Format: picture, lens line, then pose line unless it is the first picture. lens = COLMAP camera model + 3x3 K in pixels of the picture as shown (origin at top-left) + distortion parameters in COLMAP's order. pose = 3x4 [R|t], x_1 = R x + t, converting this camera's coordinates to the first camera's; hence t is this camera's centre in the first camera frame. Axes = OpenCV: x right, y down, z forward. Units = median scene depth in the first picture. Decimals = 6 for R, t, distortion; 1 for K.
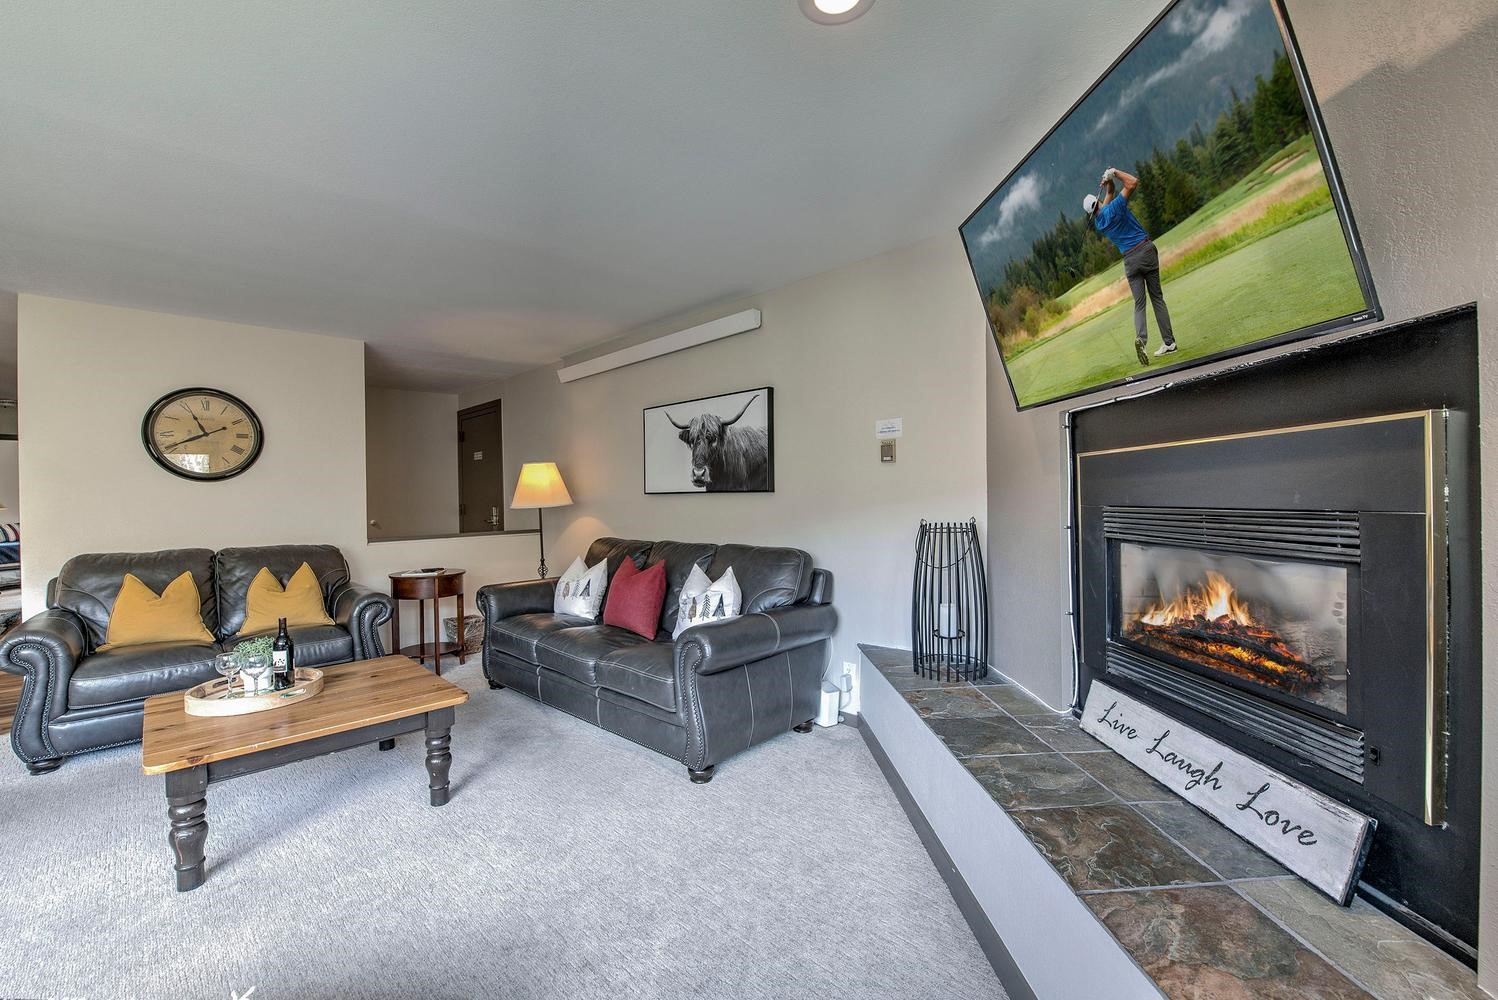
lens RADIAL K [[600.9, 0, 741.8], [0, 600.9, 503.4], [0, 0, 1]] dist [-0.021361, -0.000353]
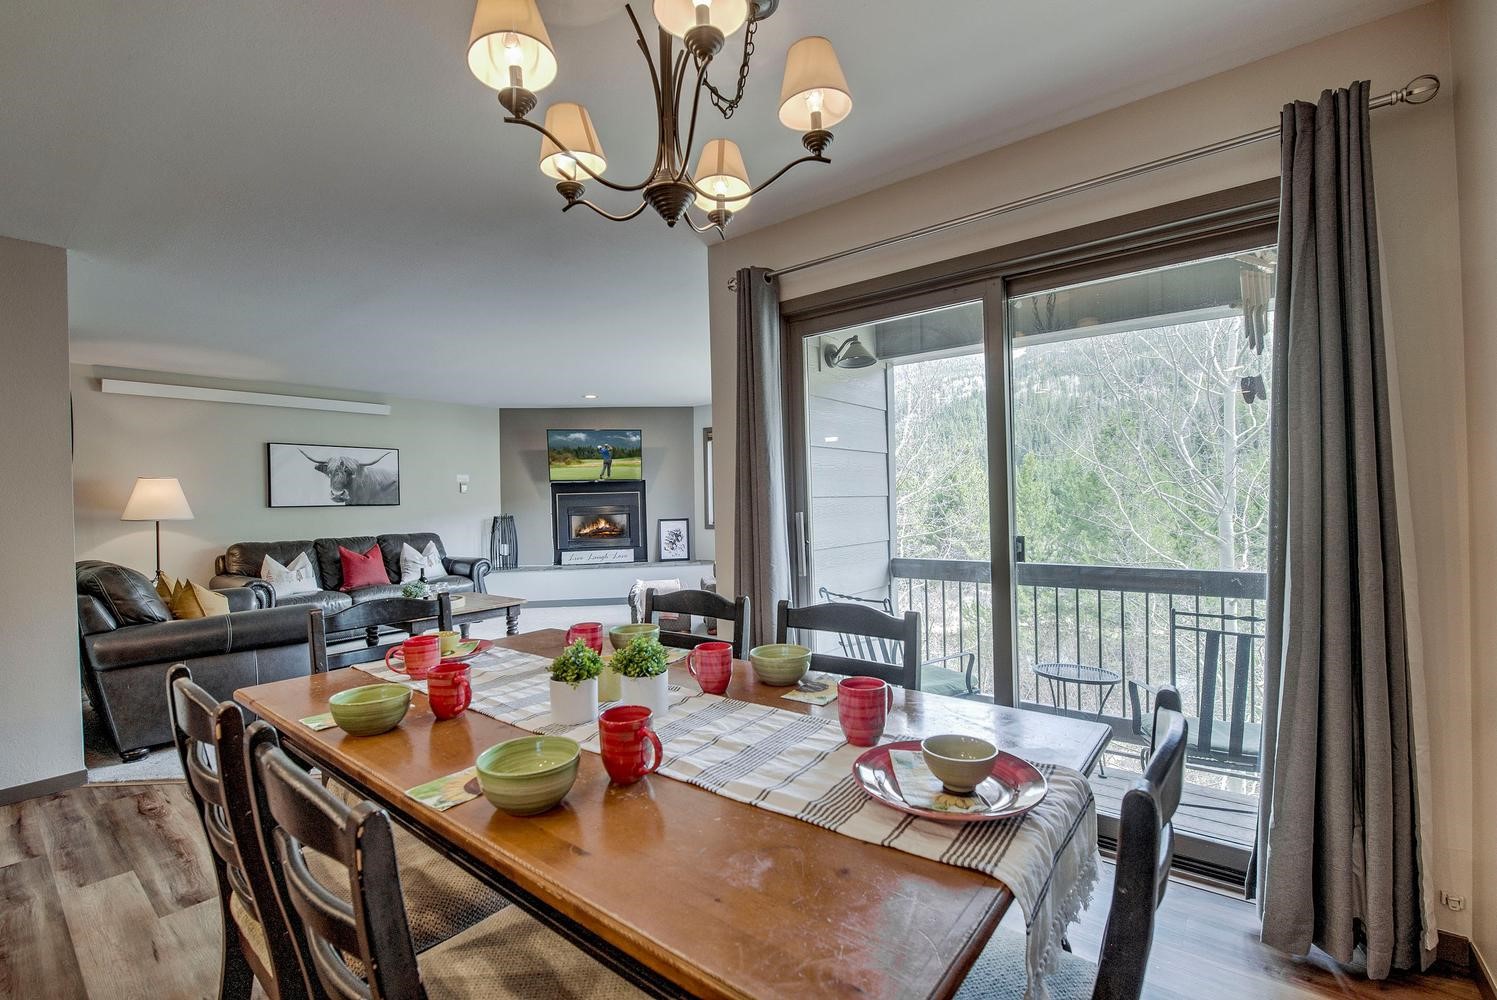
lens RADIAL K [[647.6, 0, 748.1], [0, 647.6, 498.4], [0, 0, 1]] dist [-0.021920, -0.000553]
pose [[-0.114206, 0.021279, 0.993229, -2.712460], [0.037946, 0.999134, -0.017042, 0.046418], [-0.992732, 0.035742, -0.114915, 0.196855]]
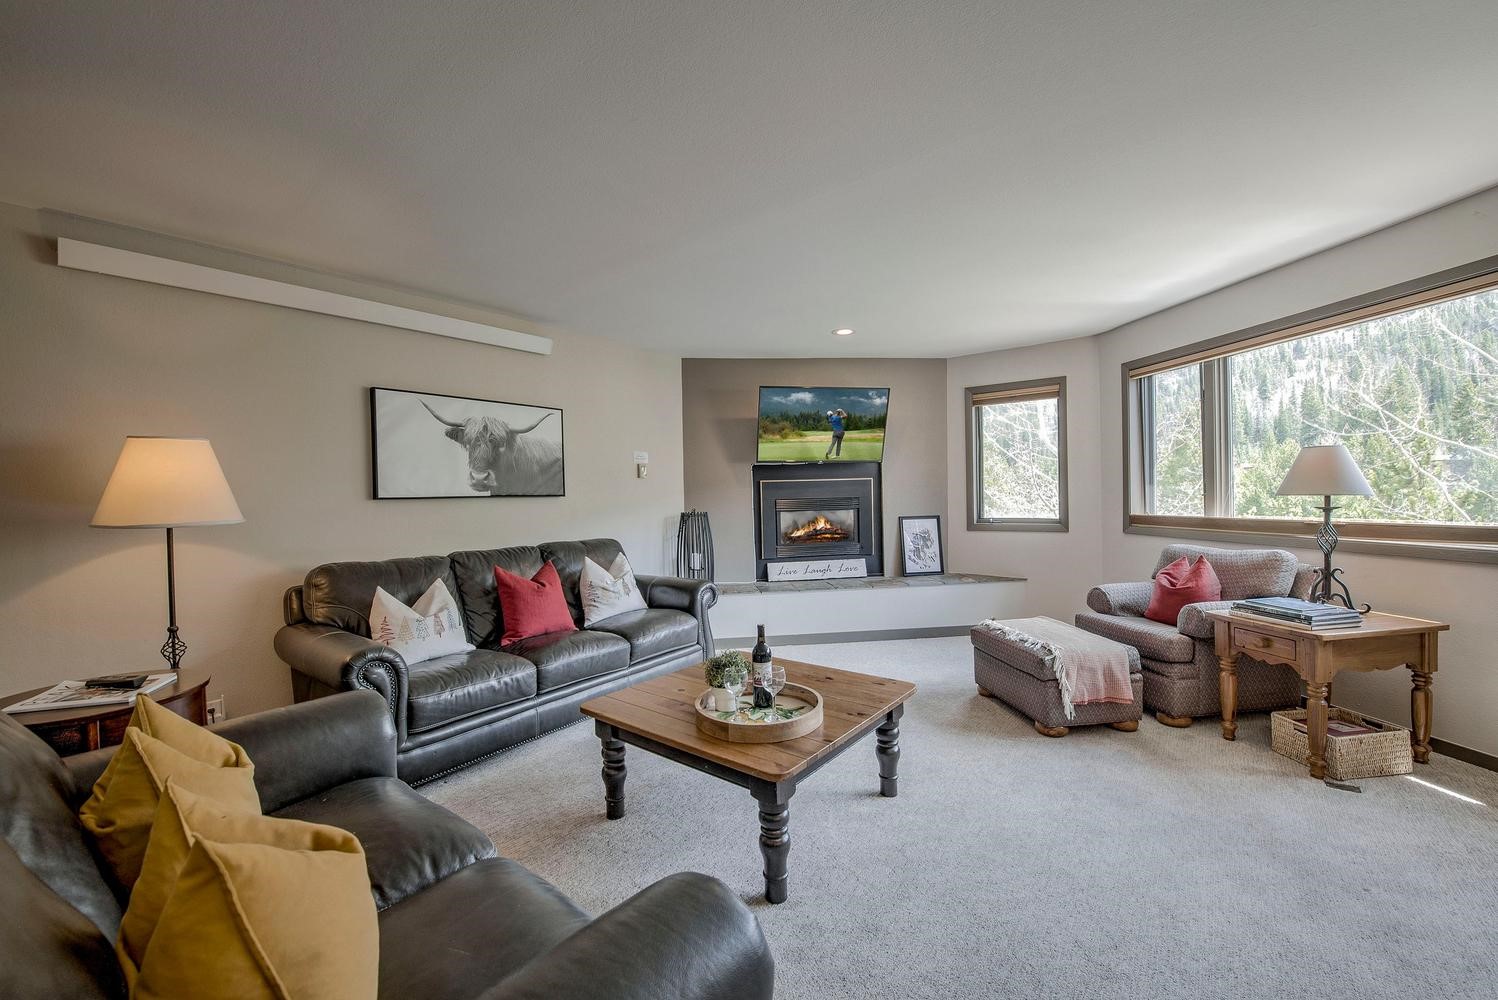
lens RADIAL K [[591.4, 0, 748.5], [0, 591.4, 499.4], [0, 0, 1]] dist [-0.025008, 0.000056]
pose [[-0.106548, 0.011612, 0.994240, -1.533548], [0.038634, 0.999225, -0.007530, 0.013508], [-0.993557, 0.037609, -0.106914, 0.994096]]
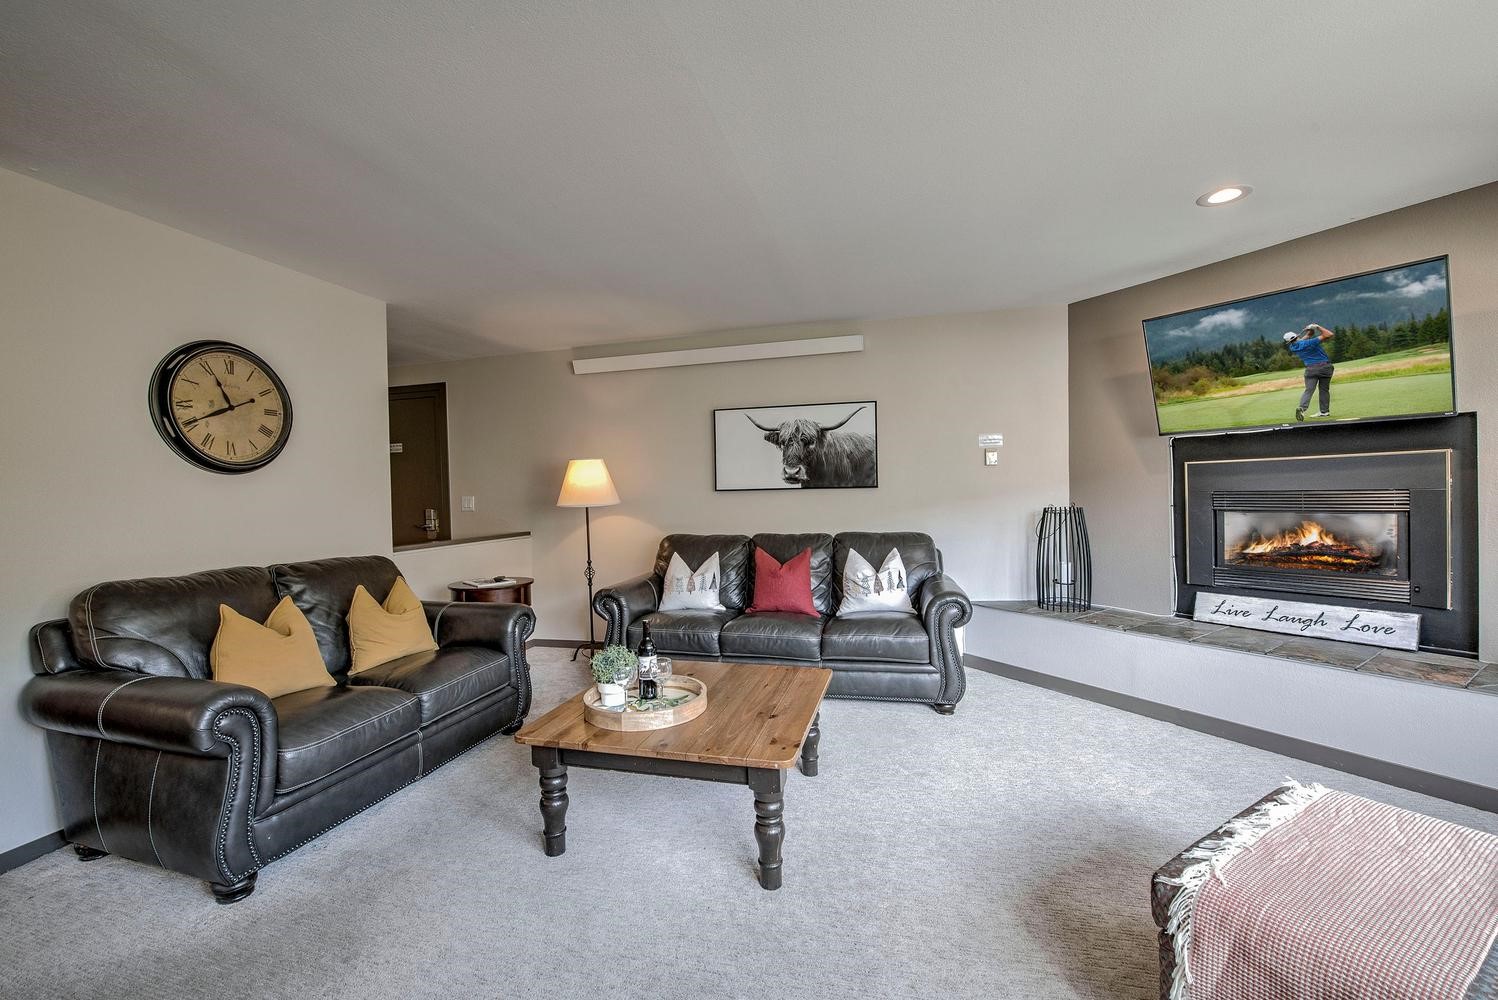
lens RADIAL K [[600.9, 0, 741.8], [0, 600.9, 503.4], [0, 0, 1]] dist [-0.021361, -0.000353]
pose [[0.868610, -0.012747, 0.495332, -1.040015], [0.015575, 0.999877, -0.001580, 0.013807], [-0.495251, 0.009087, 0.868703, 0.107178]]
